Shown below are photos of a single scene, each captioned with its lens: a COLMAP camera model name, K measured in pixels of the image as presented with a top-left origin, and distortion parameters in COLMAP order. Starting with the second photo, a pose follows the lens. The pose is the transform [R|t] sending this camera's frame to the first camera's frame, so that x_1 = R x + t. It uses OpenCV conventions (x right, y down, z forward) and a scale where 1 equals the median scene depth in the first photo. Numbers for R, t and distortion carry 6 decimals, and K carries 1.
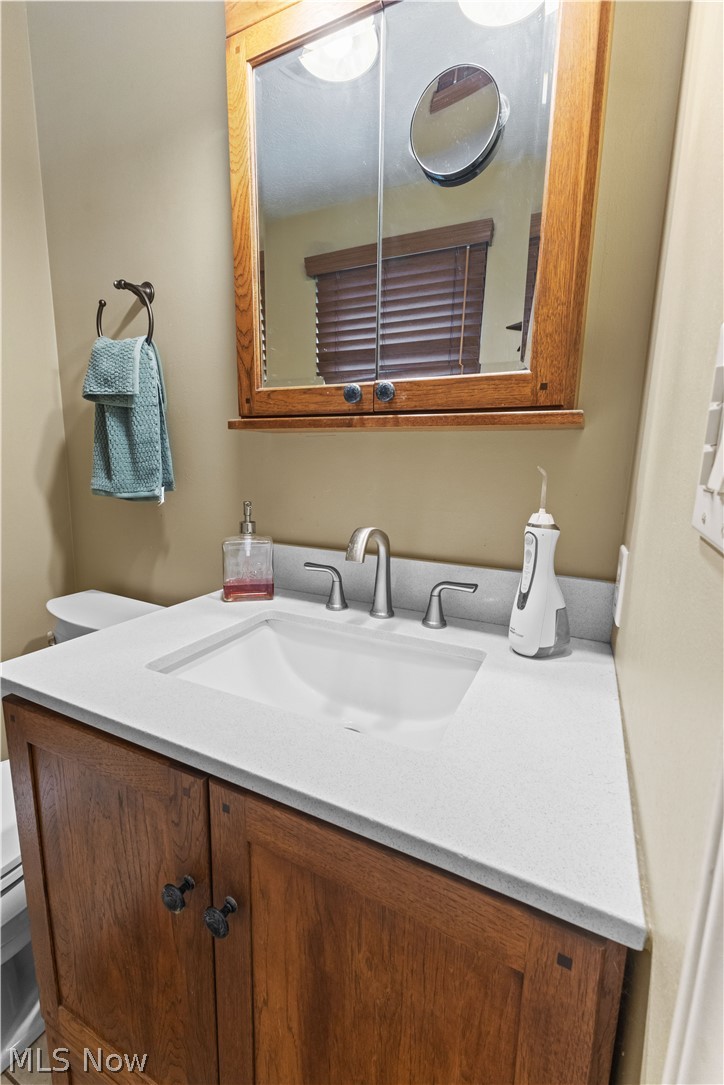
lens RADIAL K [[476.7, 0, 361.6], [0, 476.7, 546.5], [0, 0, 1]] dist [0.018311, -0.007103]
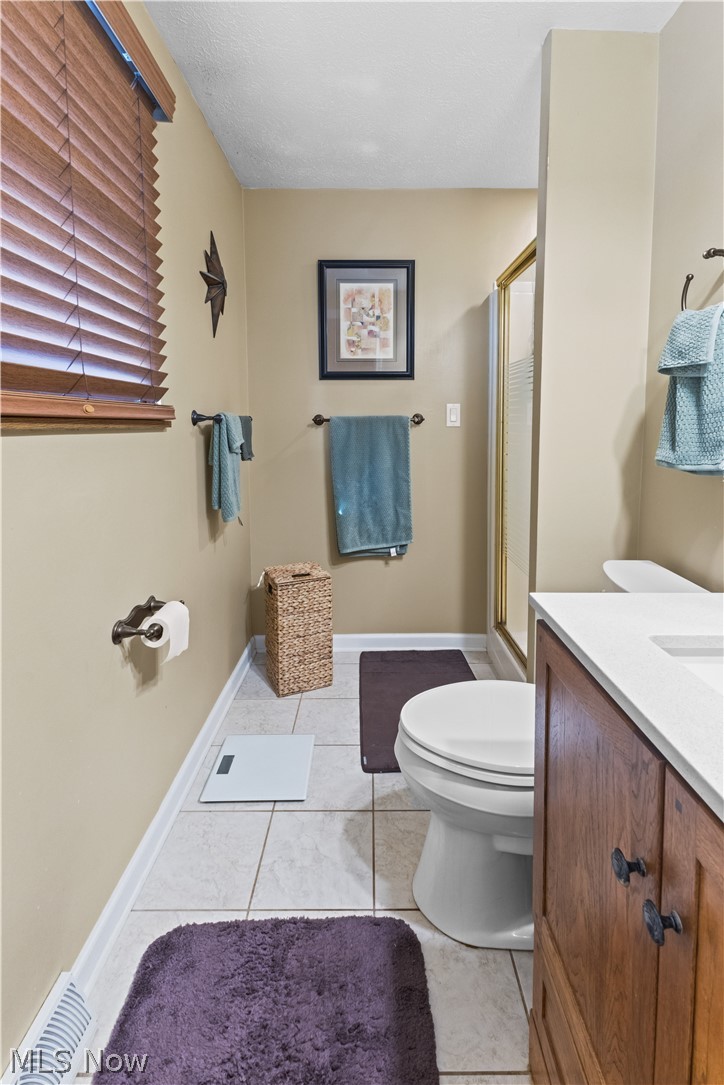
lens RADIAL K [[937.6, 0, 362.0], [0, 937.6, 542.5], [0, 0, 1]] dist [0.003568, 0.001364]
pose [[0.336753, 0.103048, -0.935937, 1.108571], [-0.156031, 0.986358, 0.052459, 0.045703], [0.928575, 0.128370, 0.348238, -0.248526]]
